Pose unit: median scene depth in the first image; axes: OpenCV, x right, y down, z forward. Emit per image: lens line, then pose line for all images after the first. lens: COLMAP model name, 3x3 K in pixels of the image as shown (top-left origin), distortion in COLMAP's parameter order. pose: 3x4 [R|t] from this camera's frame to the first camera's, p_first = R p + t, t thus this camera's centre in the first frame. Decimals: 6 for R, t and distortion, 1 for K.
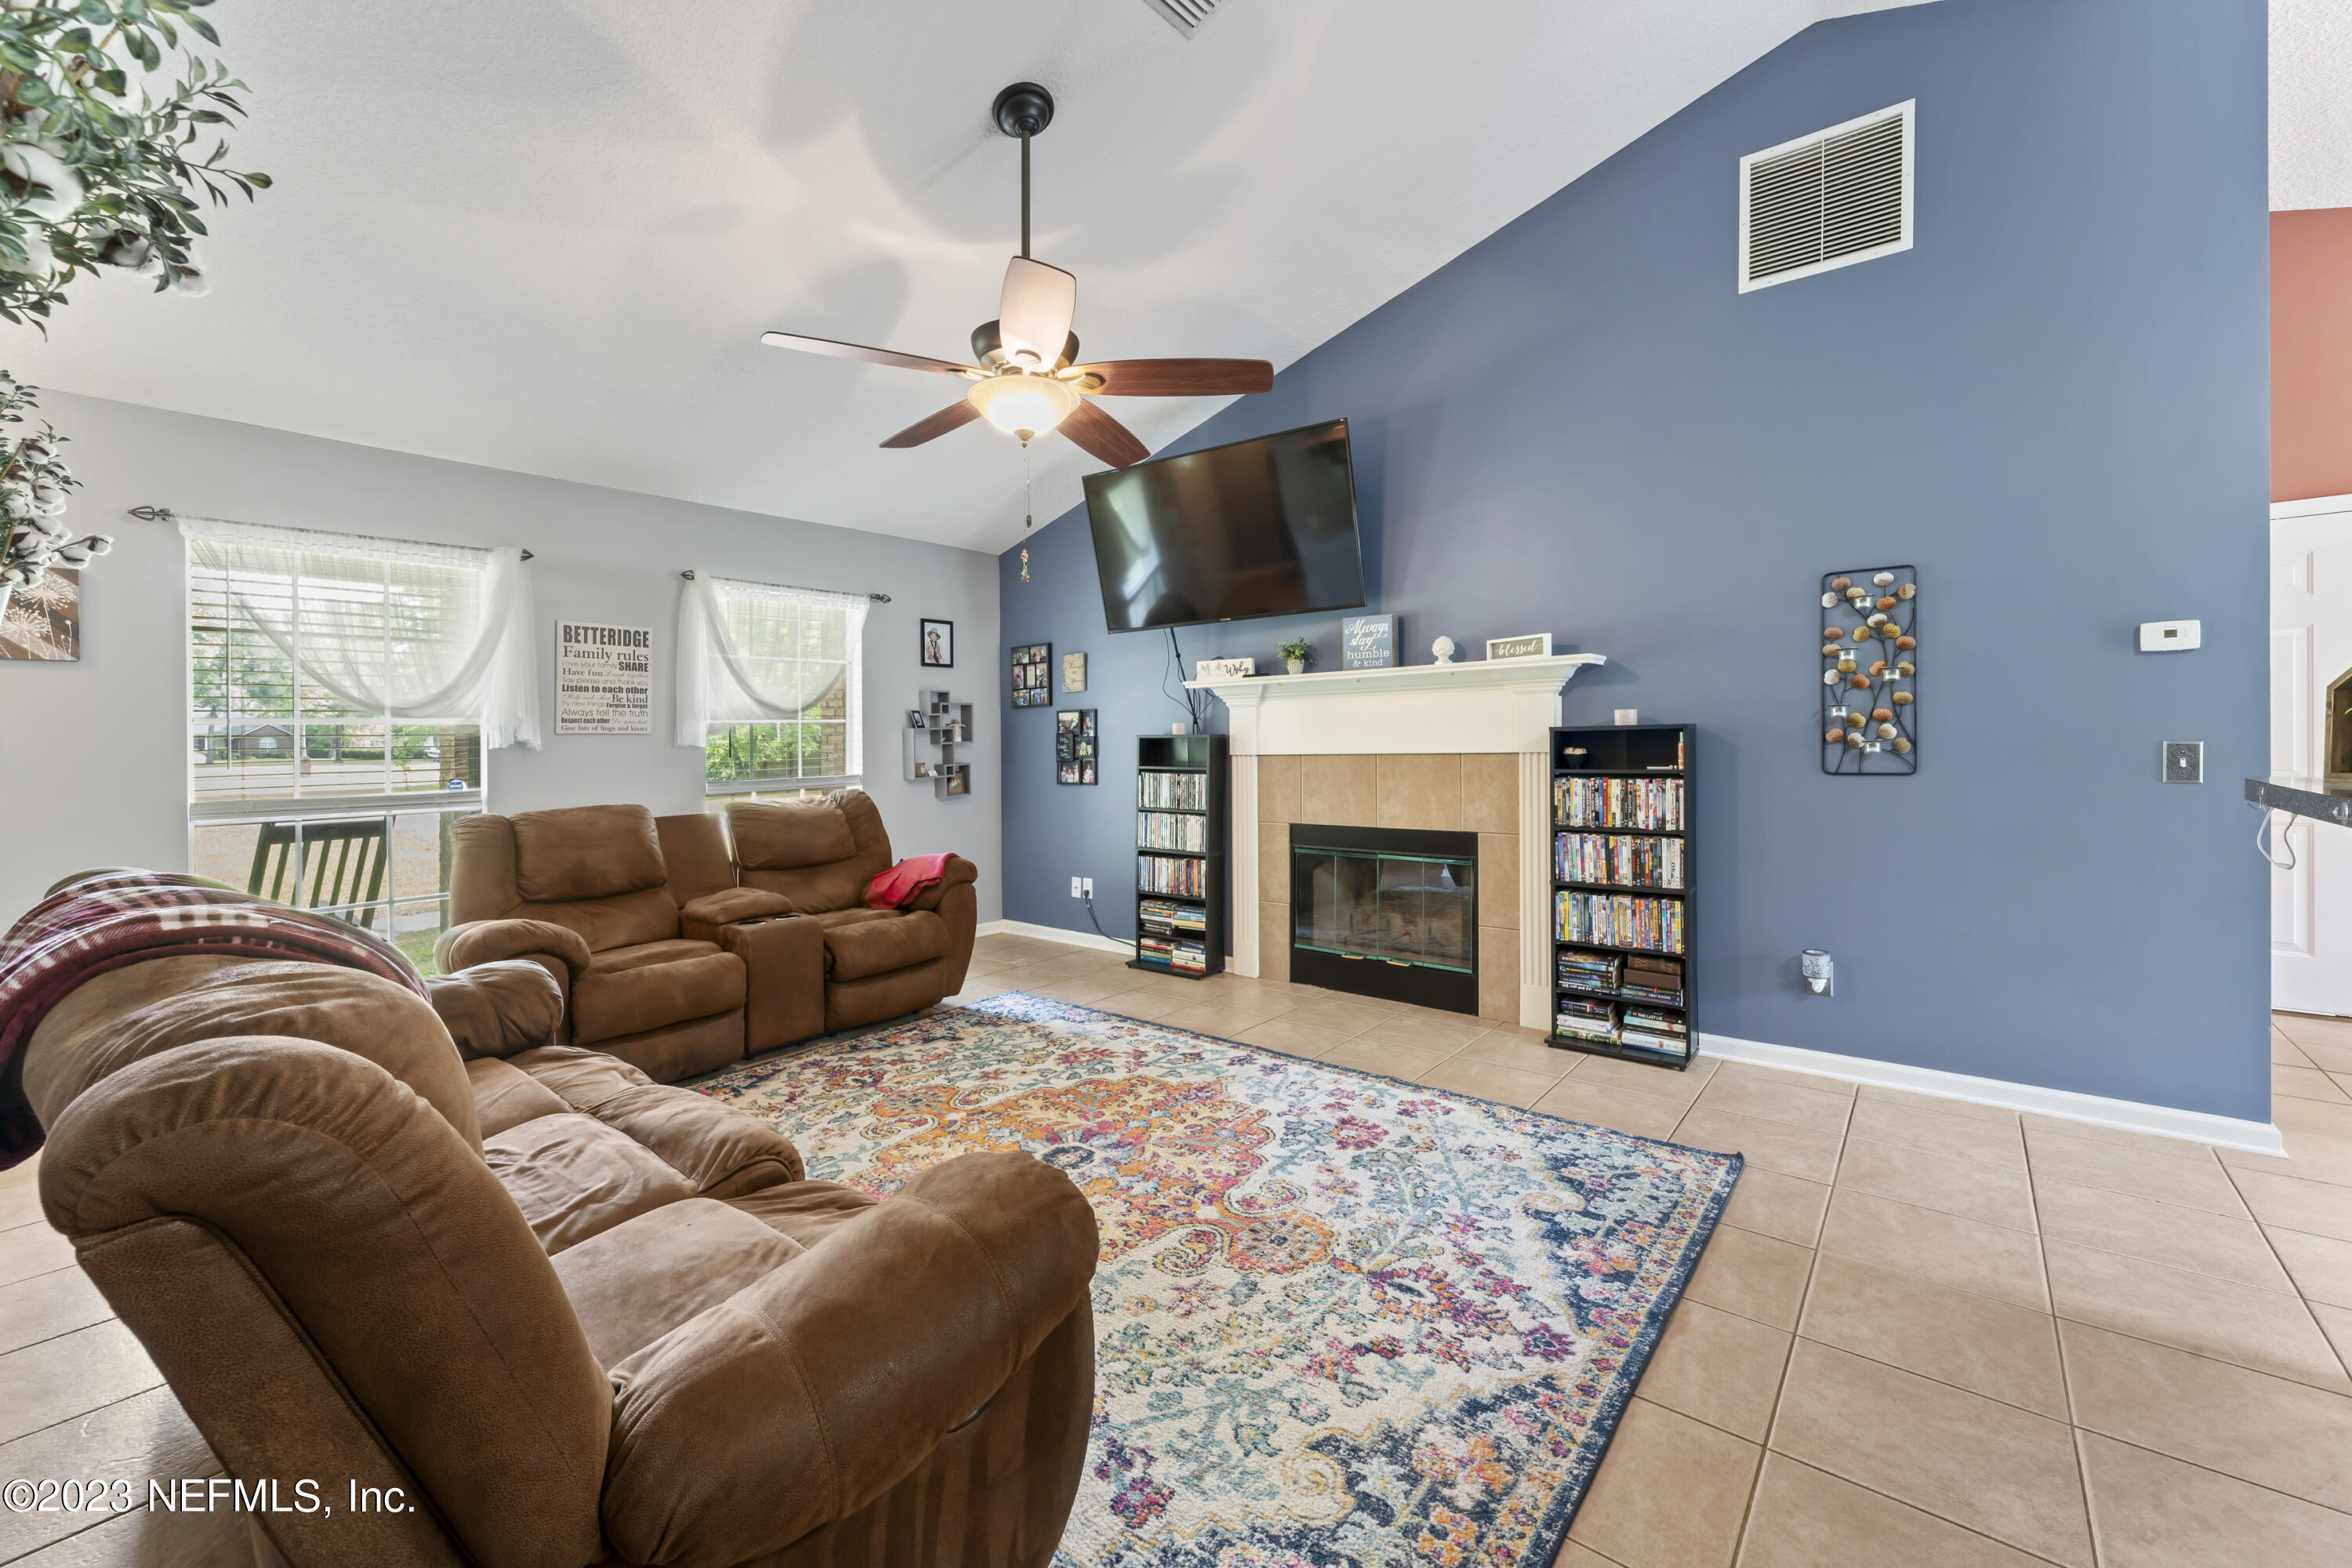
lens RADIAL K [[938.4, 0, 1146.9], [0, 938.4, 759.4], [0, 0, 1]] dist [0.000493, 0.000025]
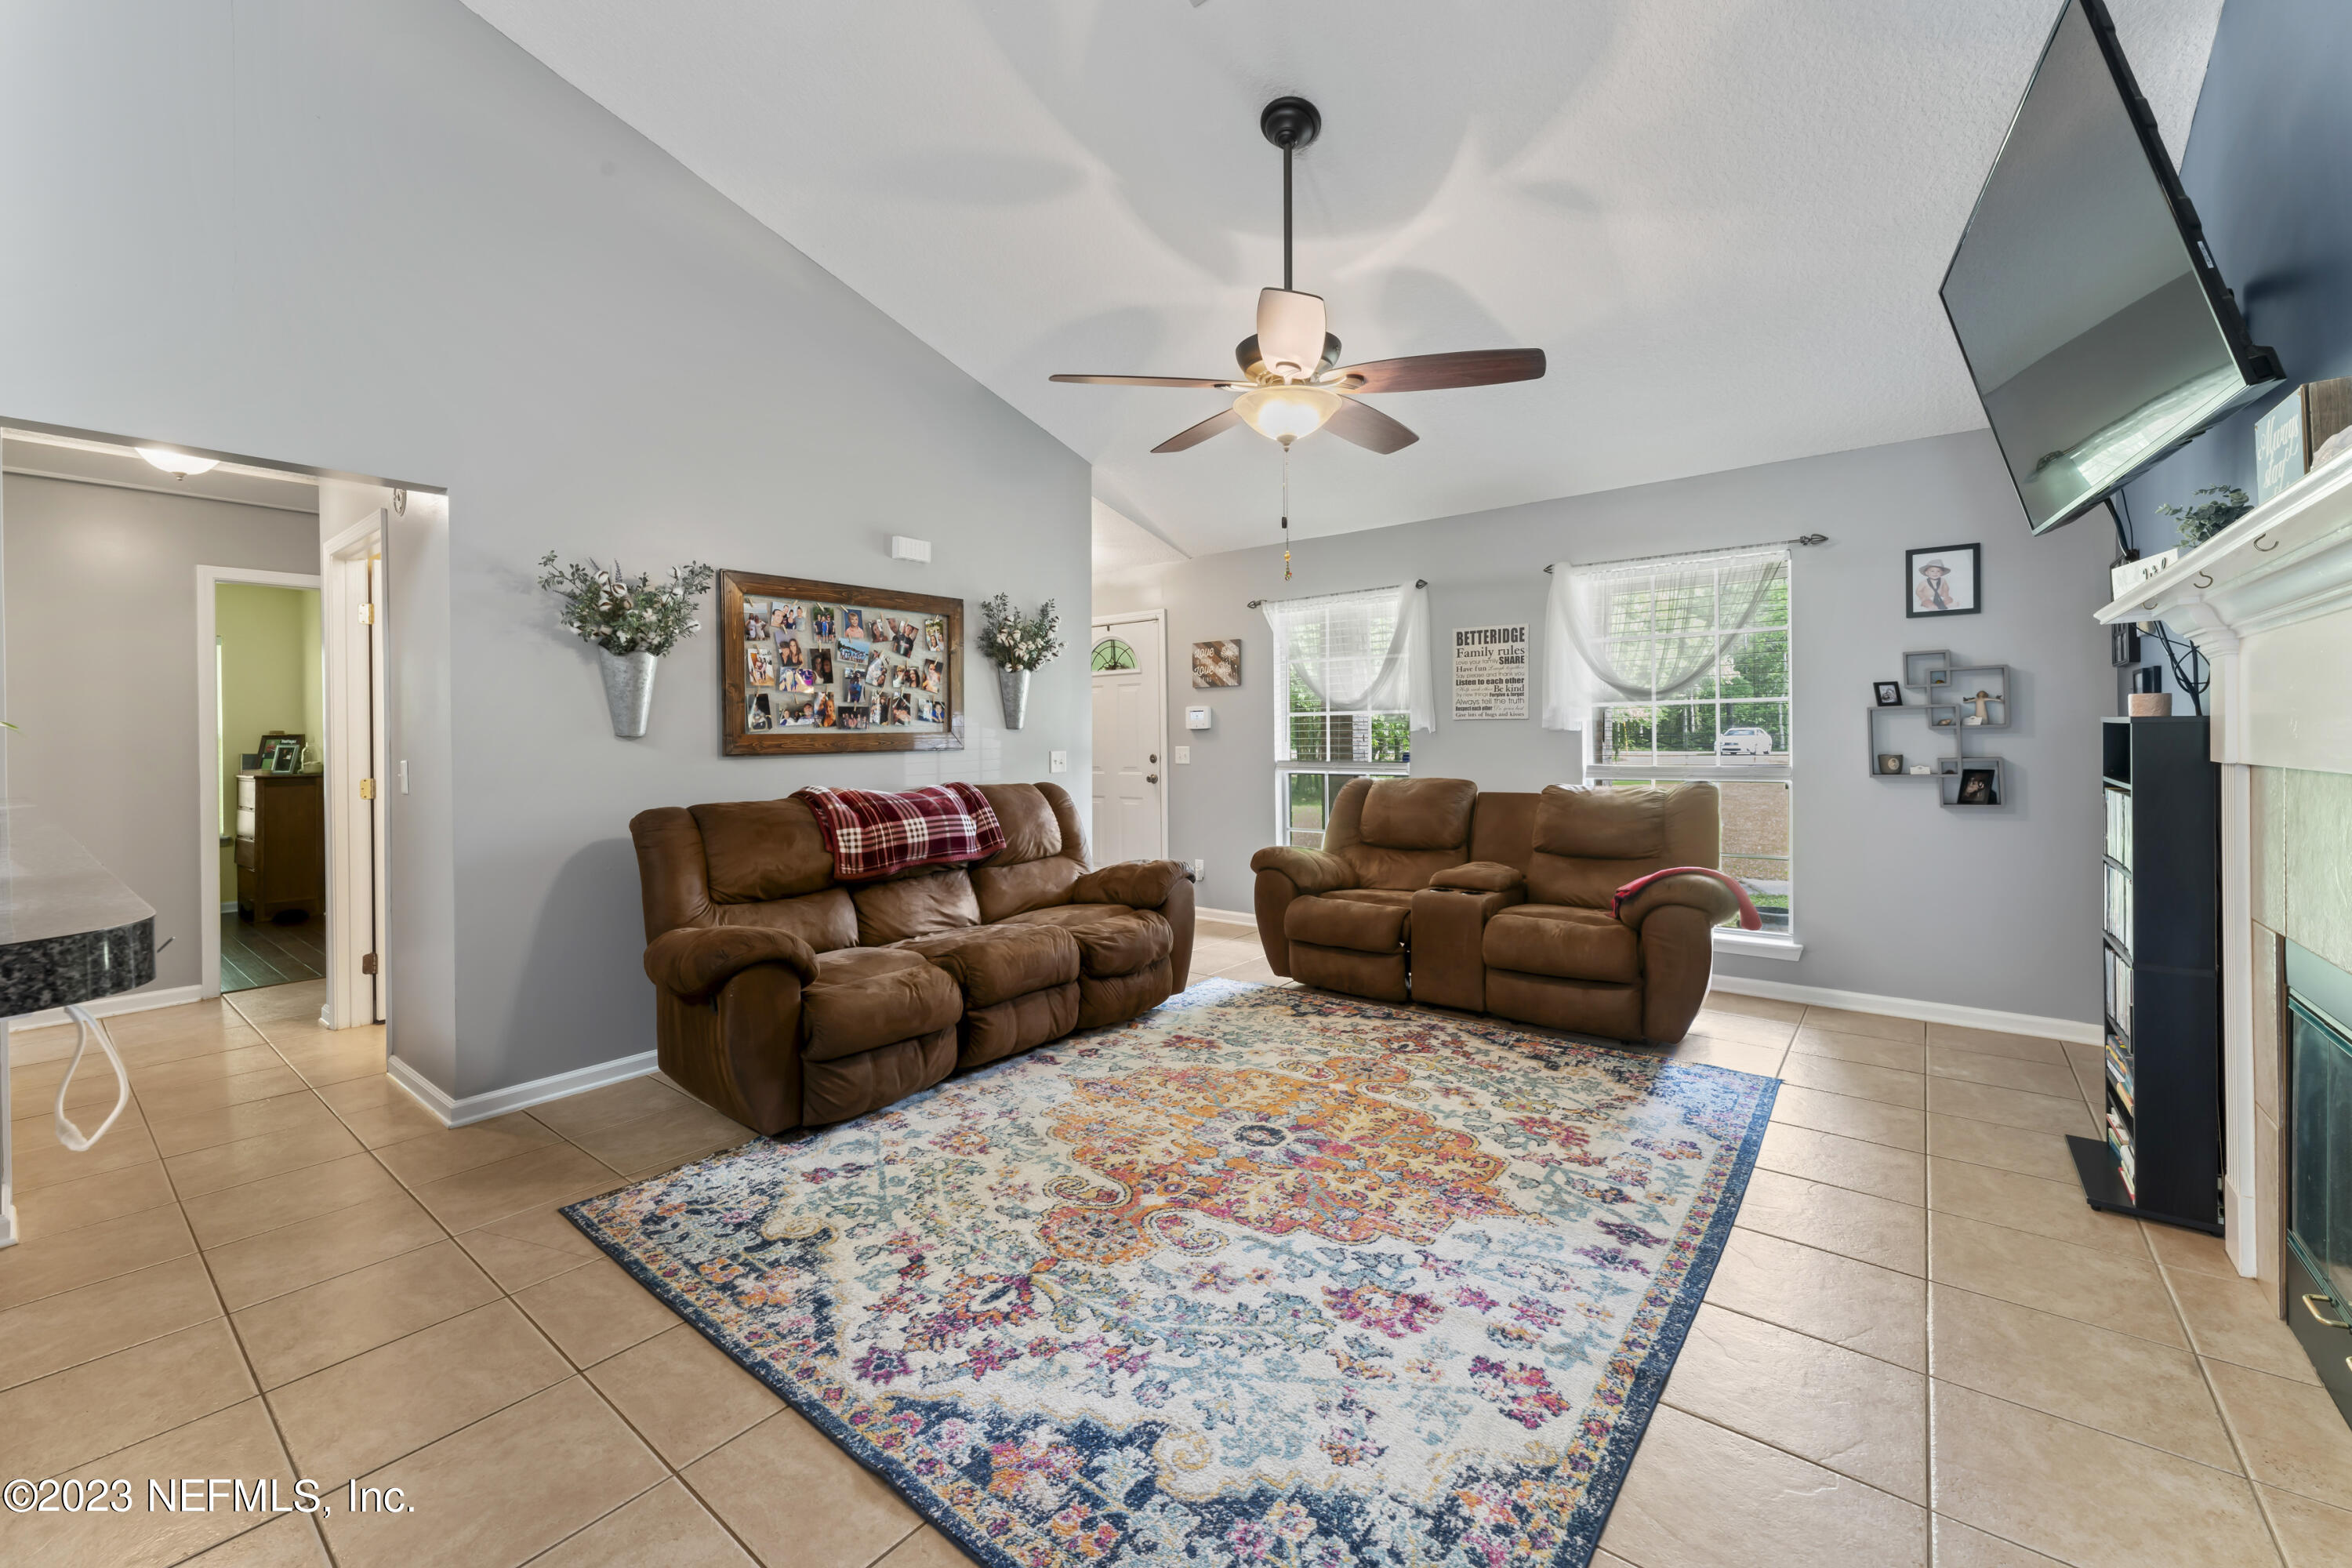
lens RADIAL K [[974.8, 0, 1169.4], [0, 974.8, 735.9], [0, 0, 1]] dist [0.000971, -0.000198]
pose [[0.025757, 0.017526, -0.999515, 0.895450], [-0.012085, 0.999779, 0.017220, -0.031285], [0.999595, 0.011635, 0.025963, 0.791575]]
